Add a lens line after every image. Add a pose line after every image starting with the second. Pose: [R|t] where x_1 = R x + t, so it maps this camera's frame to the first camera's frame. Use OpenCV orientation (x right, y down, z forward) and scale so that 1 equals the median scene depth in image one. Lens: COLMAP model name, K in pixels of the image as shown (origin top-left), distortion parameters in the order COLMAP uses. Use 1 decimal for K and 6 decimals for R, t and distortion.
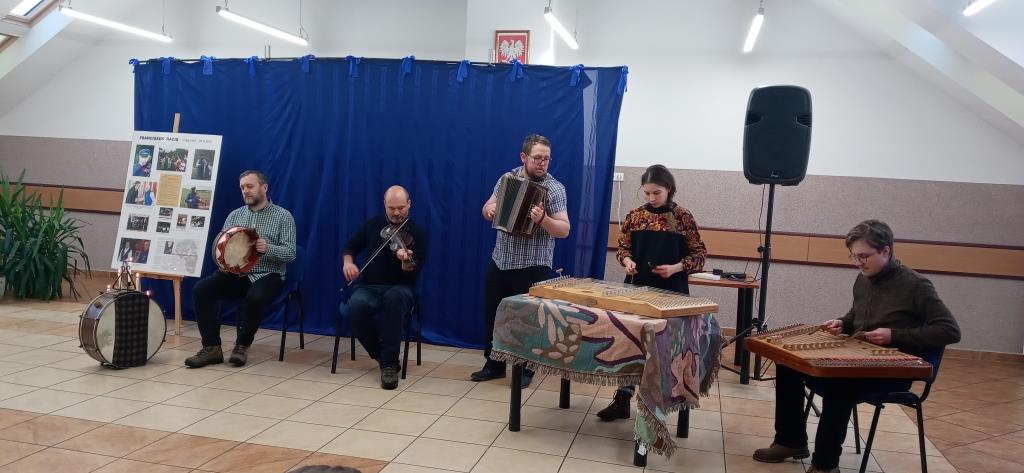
lens RADIAL K [[815.6, 0, 518.8], [0, 815.6, 233.6], [0, 0, 1]] dist [0.045832, -0.125610]
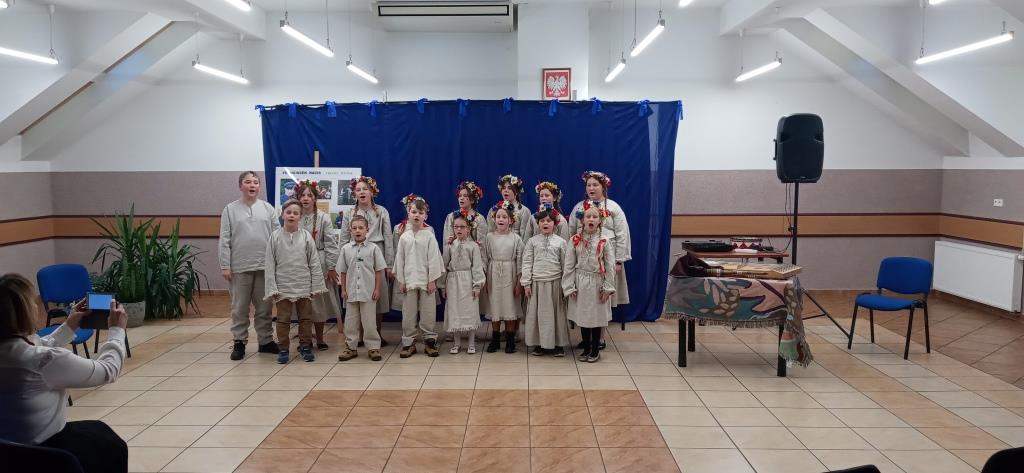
lens RADIAL K [[815.6, 0, 512.6], [0, 815.6, 243.3], [0, 0, 1]] dist [0.045832, -0.125610]
pose [[0.976538, -0.075413, 0.201708, -0.400333], [0.069537, 0.996927, 0.036072, -0.035956], [-0.203809, -0.021199, 0.978781, -0.249314]]
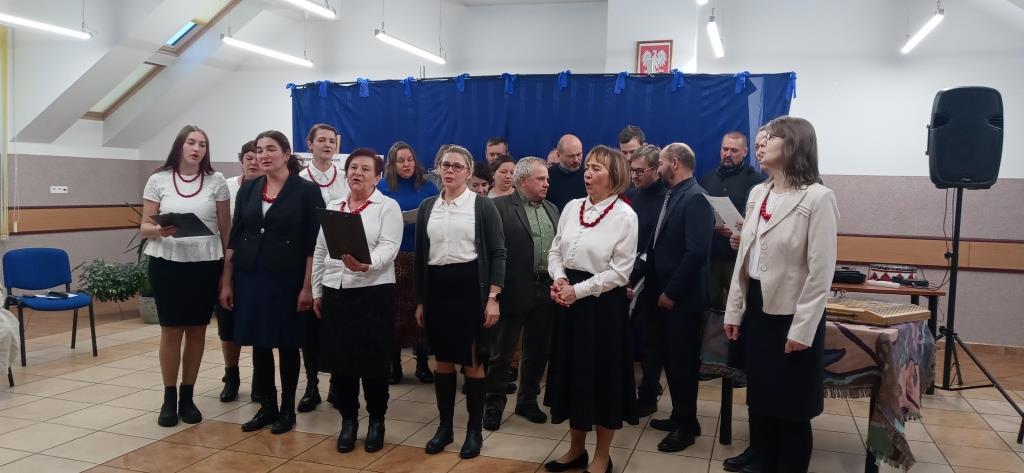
lens RADIAL K [[815.6, 0, 503.6], [0, 815.6, 242.6], [0, 0, 1]] dist [0.045832, -0.125610]
pose [[0.995933, -0.020401, -0.087752, -0.125471], [0.020169, 0.999790, -0.003526, -0.003204], [0.087806, 0.001741, 0.996136, -0.009719]]
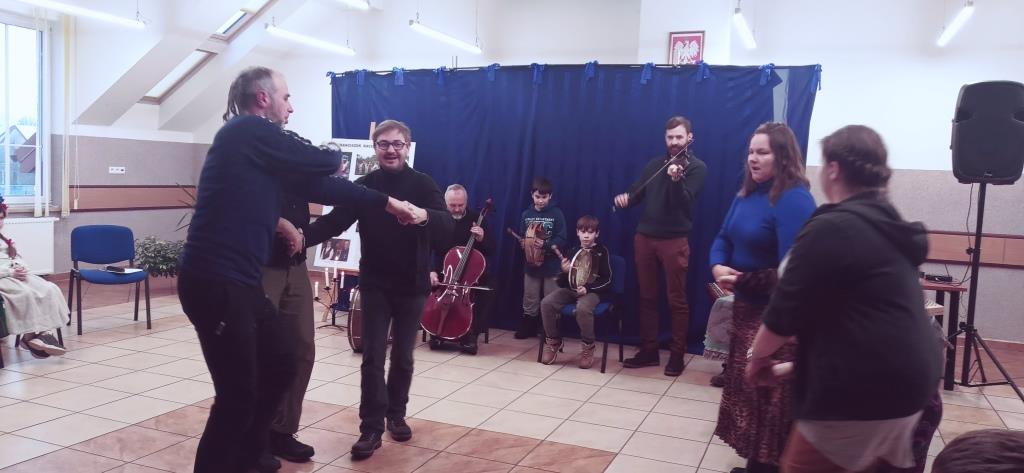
lens RADIAL K [[815.6, 0, 496.8], [0, 815.6, 237.7], [0, 0, 1]] dist [0.045832, -0.125610]
pose [[0.986634, 0.002487, -0.162934, -0.084896], [-0.001520, 0.999981, 0.006056, -0.001516], [0.162945, -0.005728, 0.986618, -0.032901]]
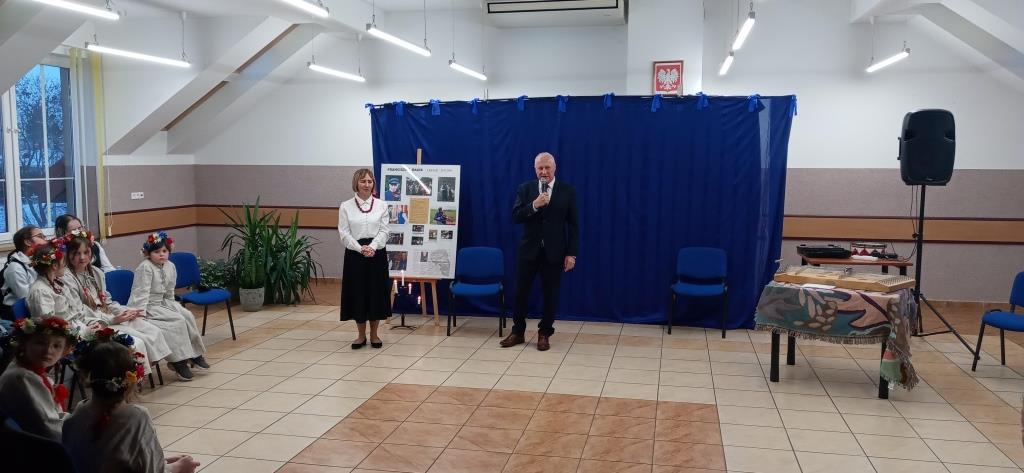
lens RADIAL K [[815.6, 0, 499.5], [0, 815.6, 242.8], [0, 0, 1]] dist [0.045832, -0.125610]
pose [[0.998648, -0.051944, 0.001878, -0.314992], [0.051839, 0.997964, 0.037148, -0.044998], [-0.003804, -0.037000, 0.999308, -0.248699]]
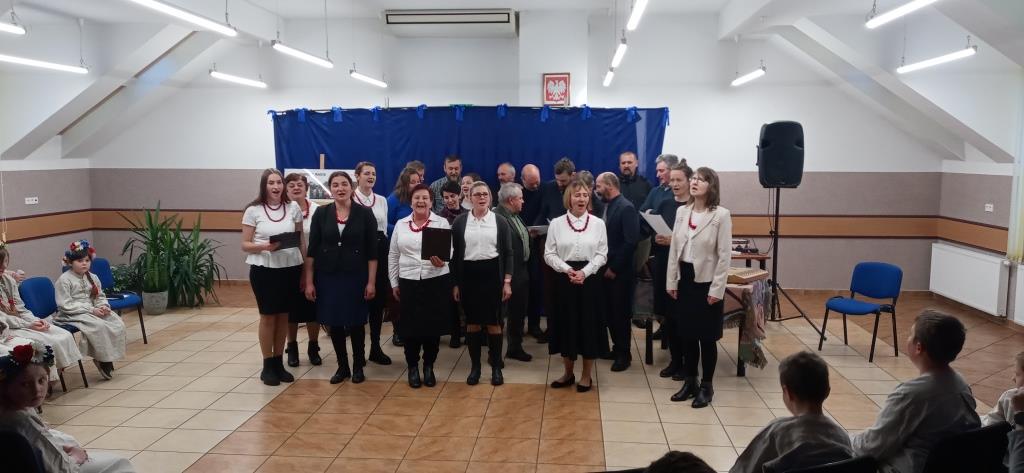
lens RADIAL K [[815.6, 0, 509.4], [0, 815.6, 239.8], [0, 0, 1]] dist [0.045832, -0.125610]
pose [[0.988802, -0.065783, 0.133954, -0.316380], [0.060204, 0.997158, 0.045285, -0.054212], [-0.136552, -0.036713, 0.989952, -0.331800]]
